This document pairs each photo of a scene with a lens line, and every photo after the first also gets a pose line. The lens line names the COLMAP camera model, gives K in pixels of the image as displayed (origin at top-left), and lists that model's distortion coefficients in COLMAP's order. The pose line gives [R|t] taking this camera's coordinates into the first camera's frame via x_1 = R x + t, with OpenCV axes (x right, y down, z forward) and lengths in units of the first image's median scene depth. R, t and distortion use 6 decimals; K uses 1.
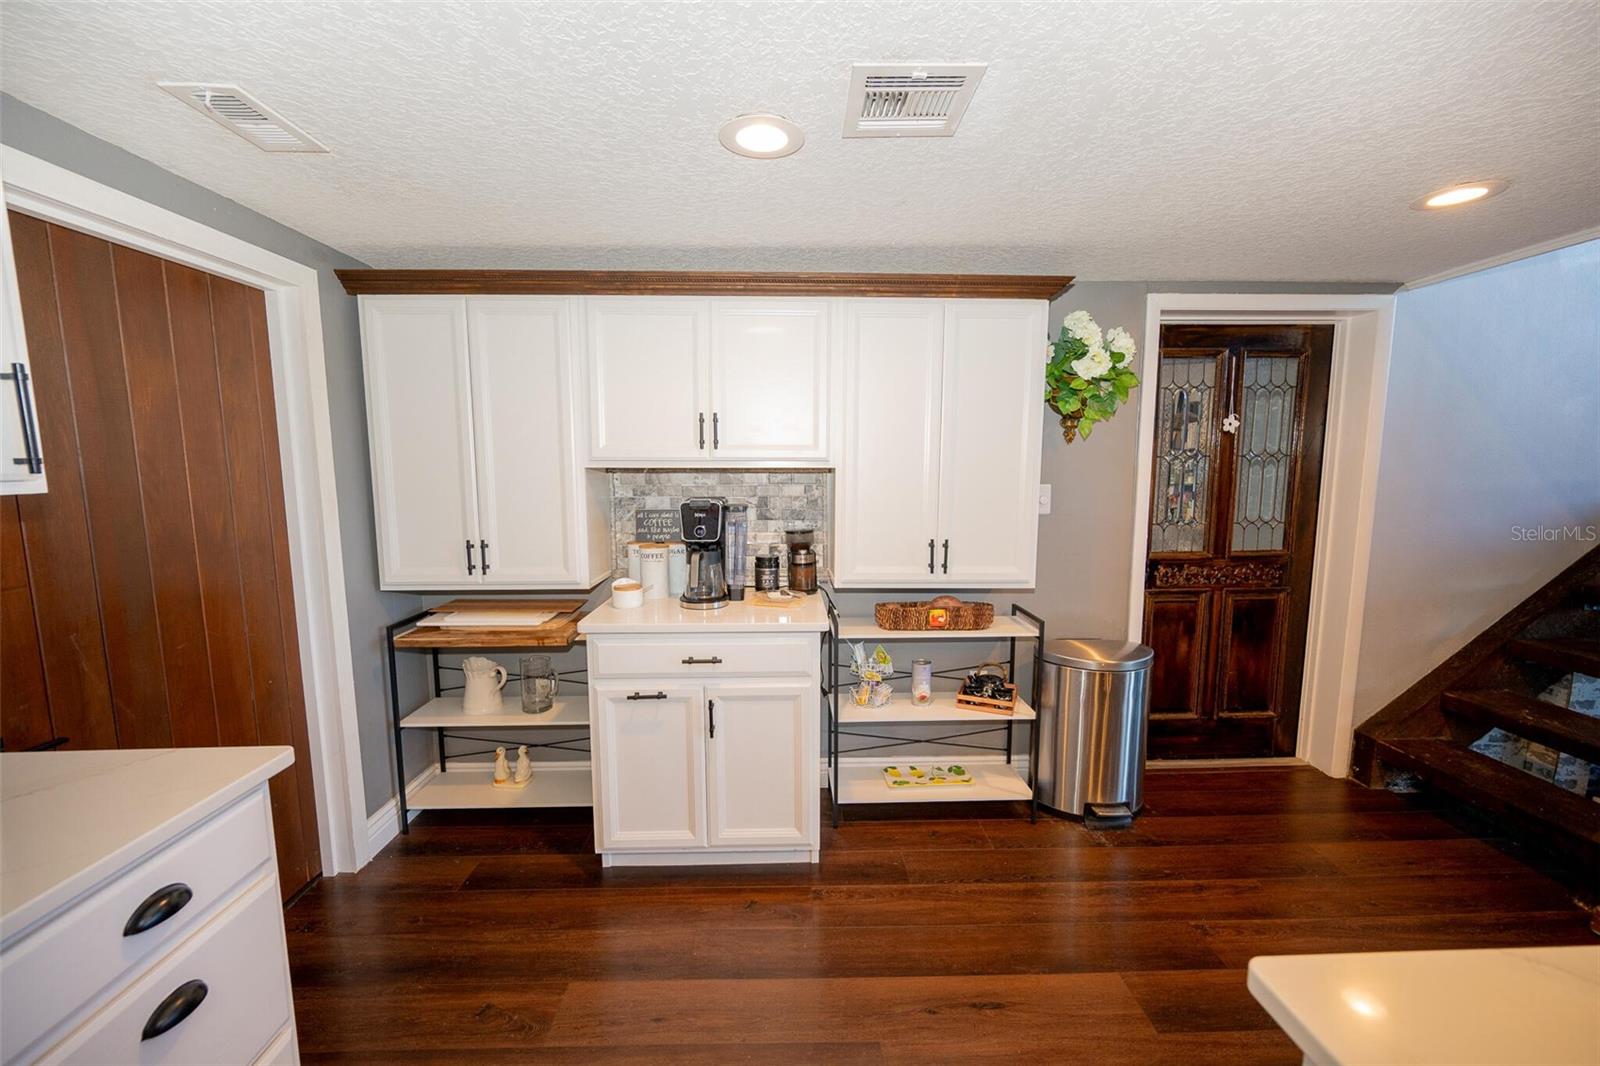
lens RADIAL K [[634.6, 0, 783.0], [0, 634.6, 536.6], [0, 0, 1]] dist [-0.001466, -0.000595]
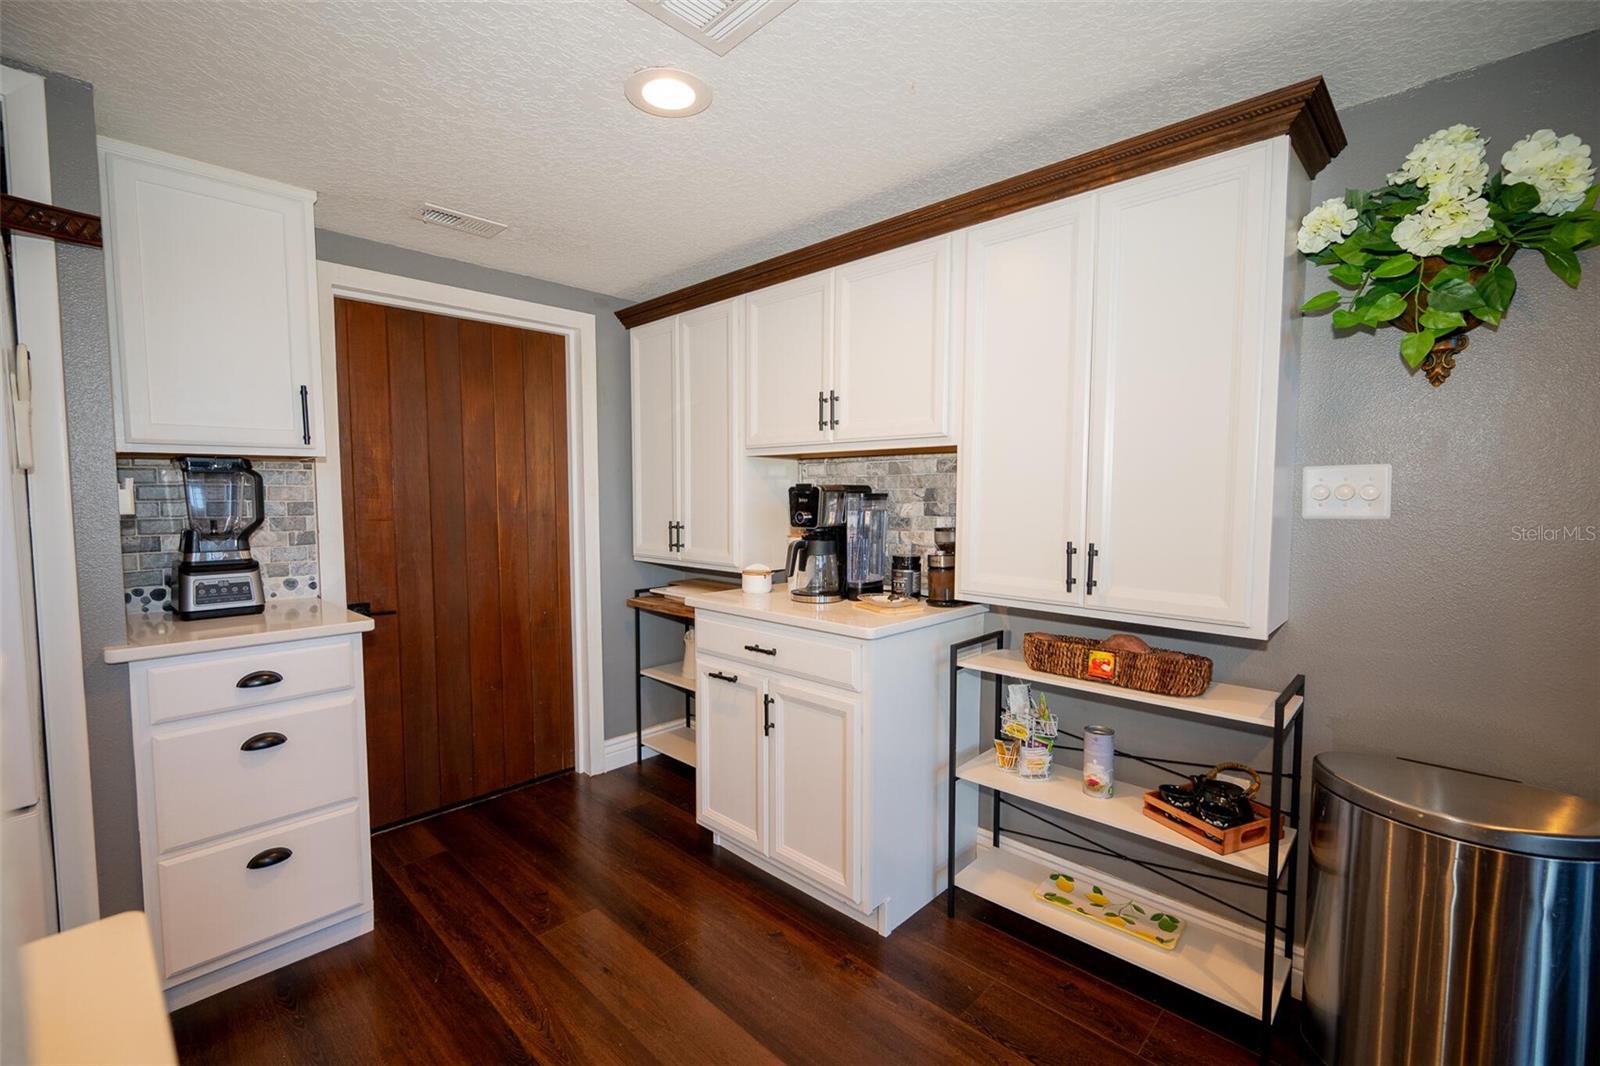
lens RADIAL K [[684.5, 0, 788.0], [0, 684.5, 539.2], [0, 0, 1]] dist [-0.000445, 0.000514]
pose [[0.703666, 0.049647, -0.708794, 0.521192], [-0.087561, 0.996011, -0.017163, 0.038981], [0.705115, 0.074140, 0.705207, 0.253929]]
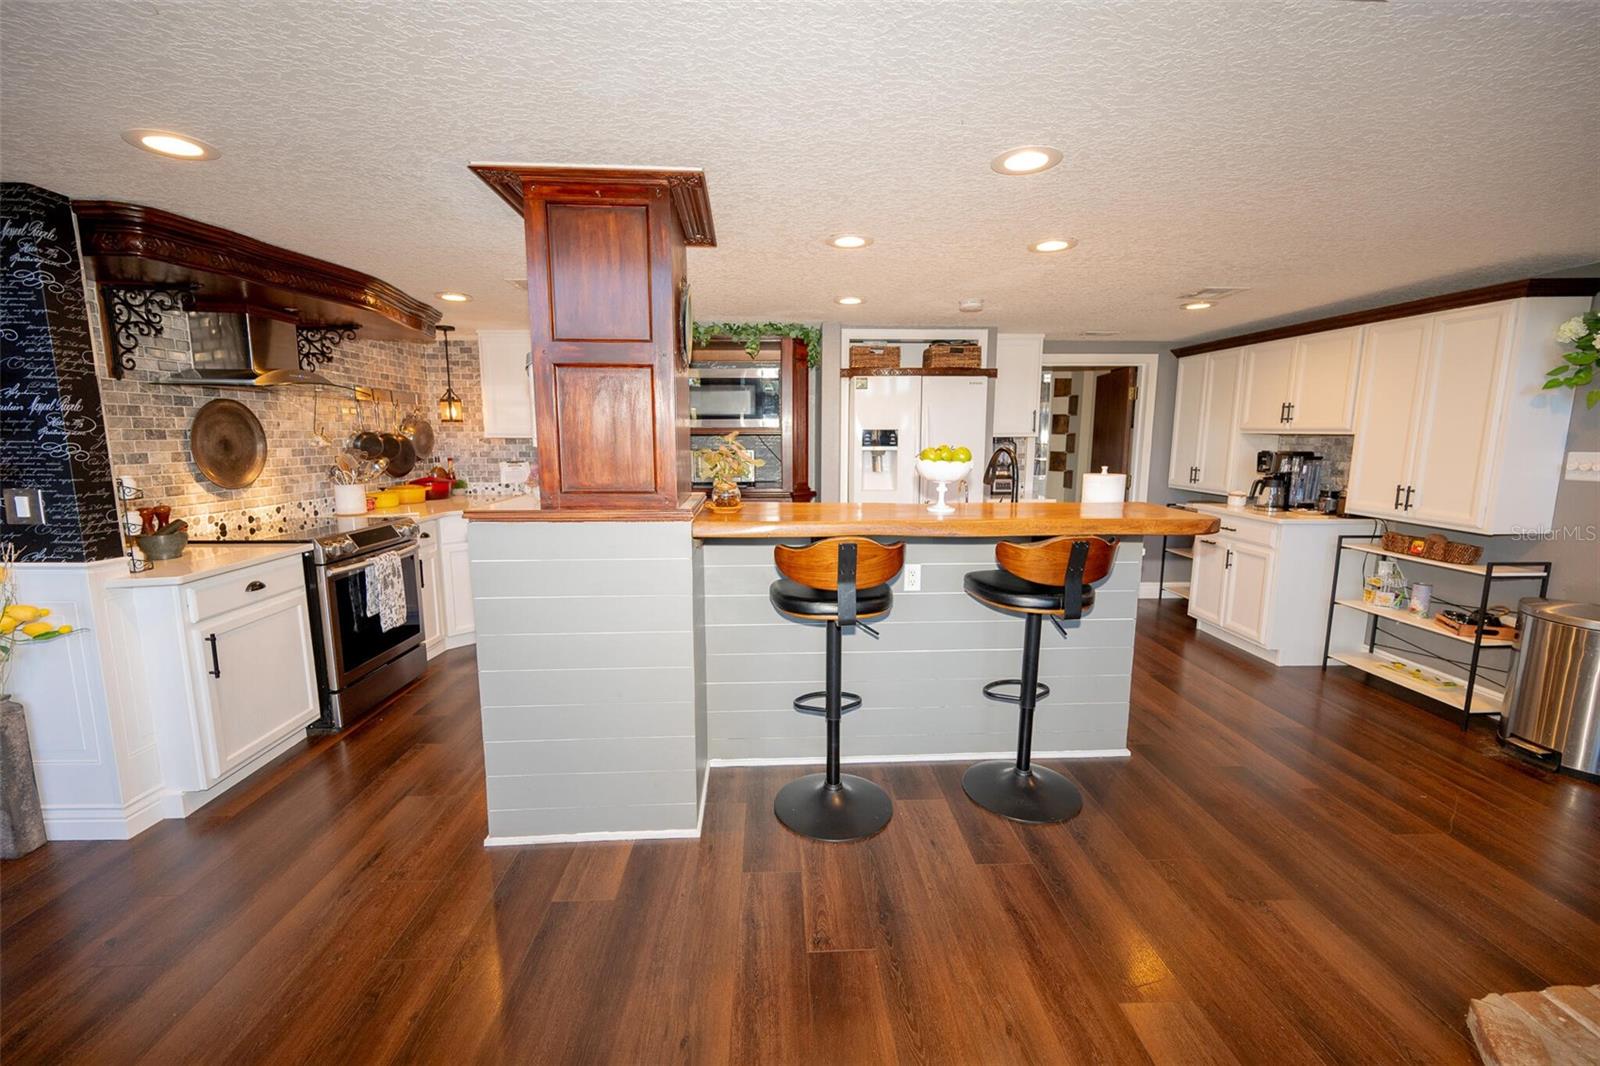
lens RADIAL K [[634.6, 0, 799.6], [0, 634.6, 523.2], [0, 0, 1]] dist [-0.001466, -0.000595]
pose [[0.015881, 0.144363, -0.989397, 1.561297], [-0.127377, 0.981752, 0.141203, 0.056702], [0.991727, 0.123784, 0.033979, -0.354265]]
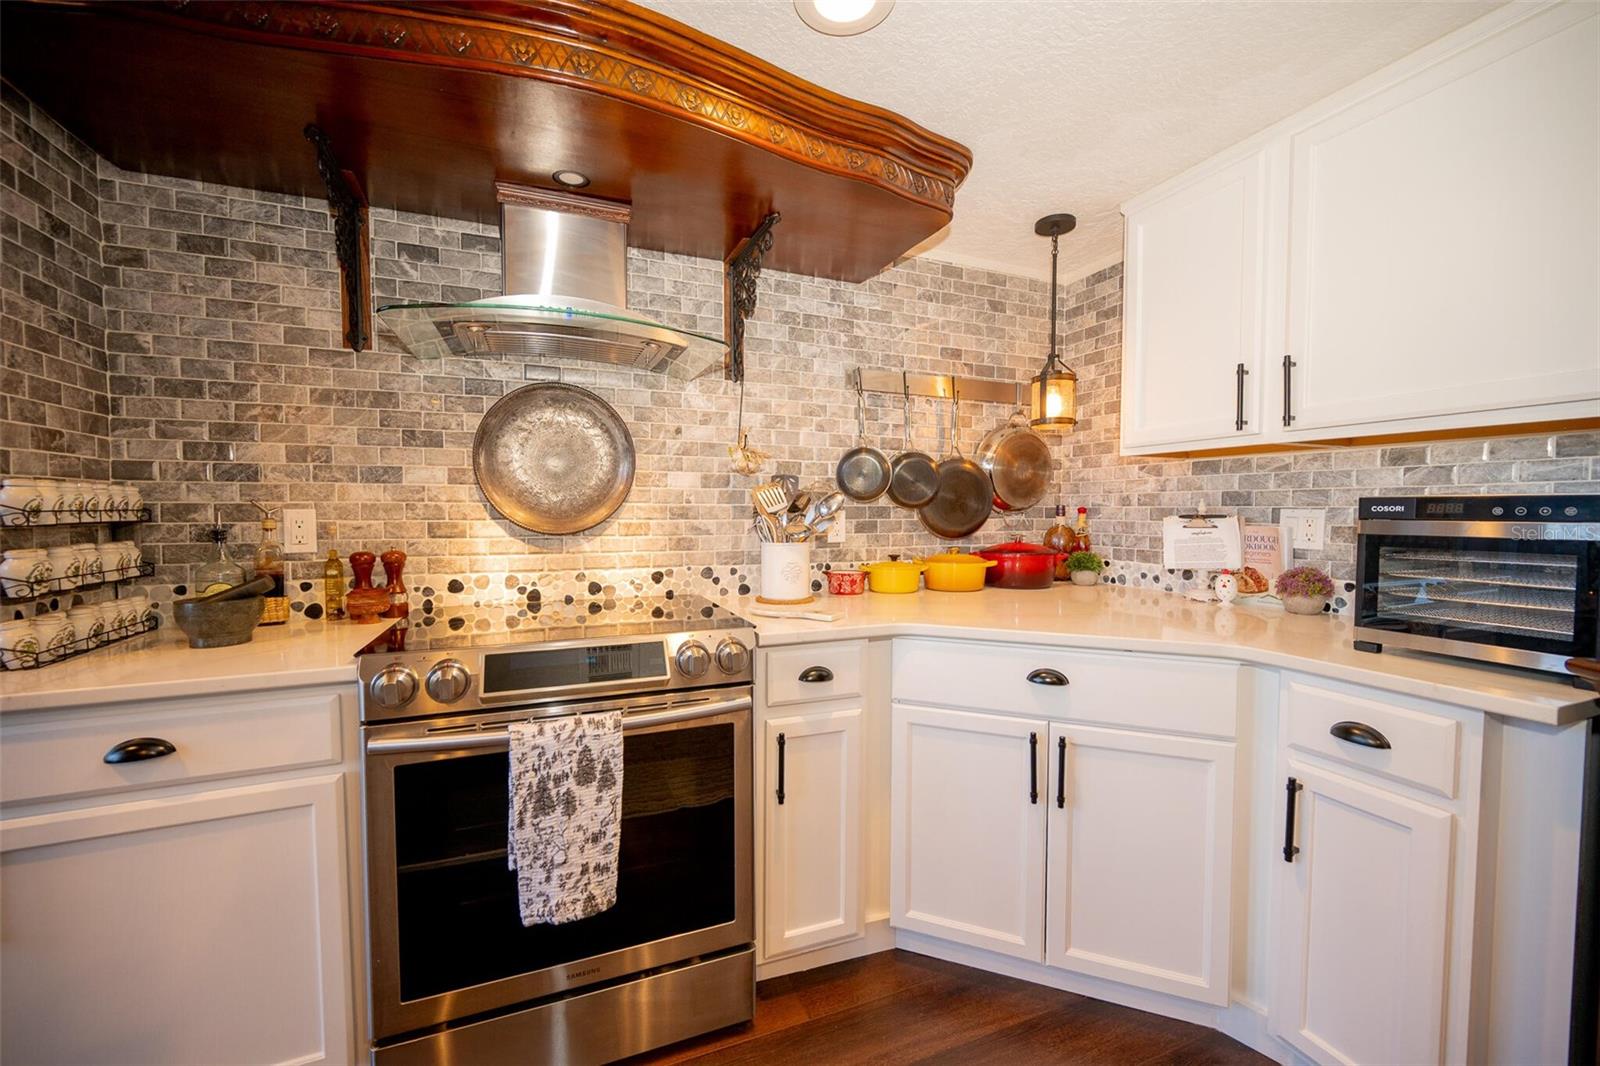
lens RADIAL K [[634.6, 0, 805.8], [0, 634.6, 536.3], [0, 0, 1]] dist [-0.001466, -0.000595]
pose [[-0.934217, 0.020084, -0.356140, 0.250140], [-0.039999, 0.986218, 0.160542, 0.184099], [0.354456, 0.164226, -0.920538, -0.649844]]
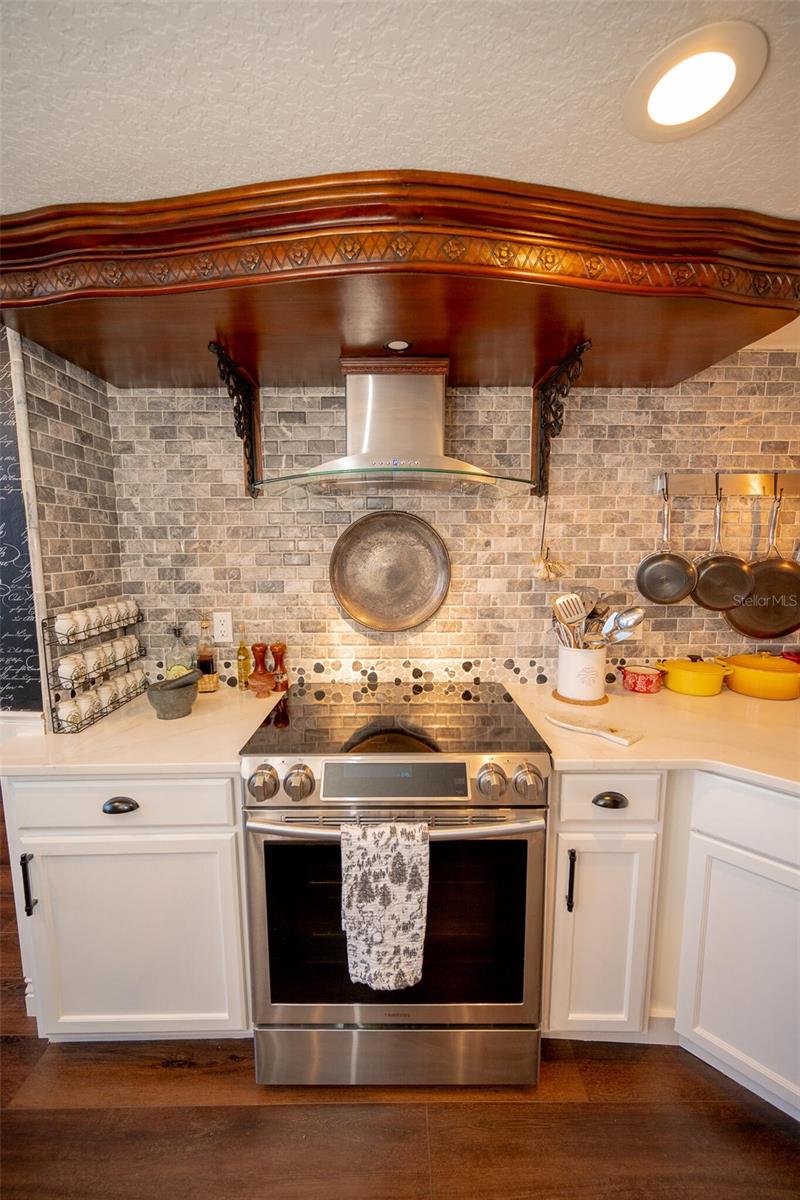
lens RADIAL K [[475.9, 0, 401.2], [0, 475.9, 602.2], [0, 0, 1]] dist [-0.001466, -0.000595]
pose [[-0.999698, 0.007755, 0.023306, 0.222658], [0.013204, 0.969756, 0.243719, 0.097552], [-0.020711, 0.243953, -0.969566, -0.770557]]
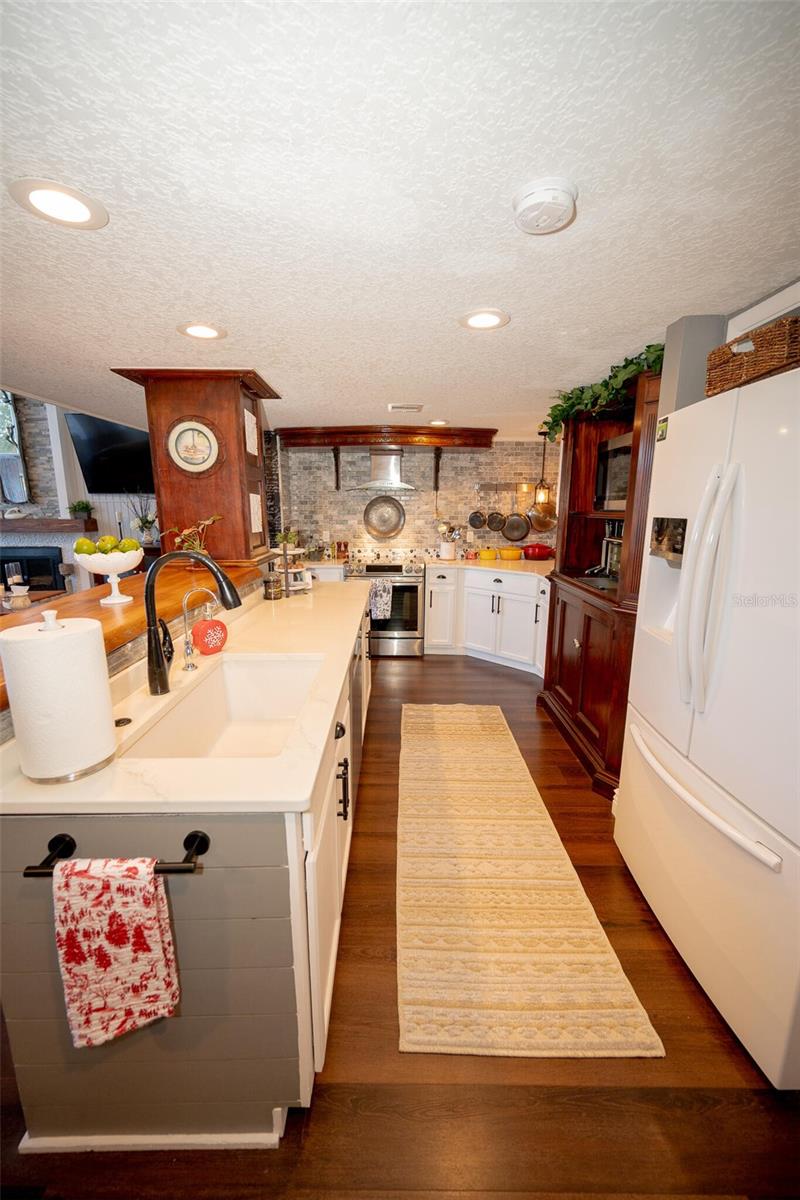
lens RADIAL K [[475.9, 0, 402.1], [0, 475.9, 602.4], [0, 0, 1]] dist [-0.001466, -0.000595]
pose [[-0.999487, -0.003847, 0.031811, 0.112333], [0.006485, 0.947936, 0.318396, -0.079086], [-0.031379, 0.318439, -0.947424, 0.597941]]
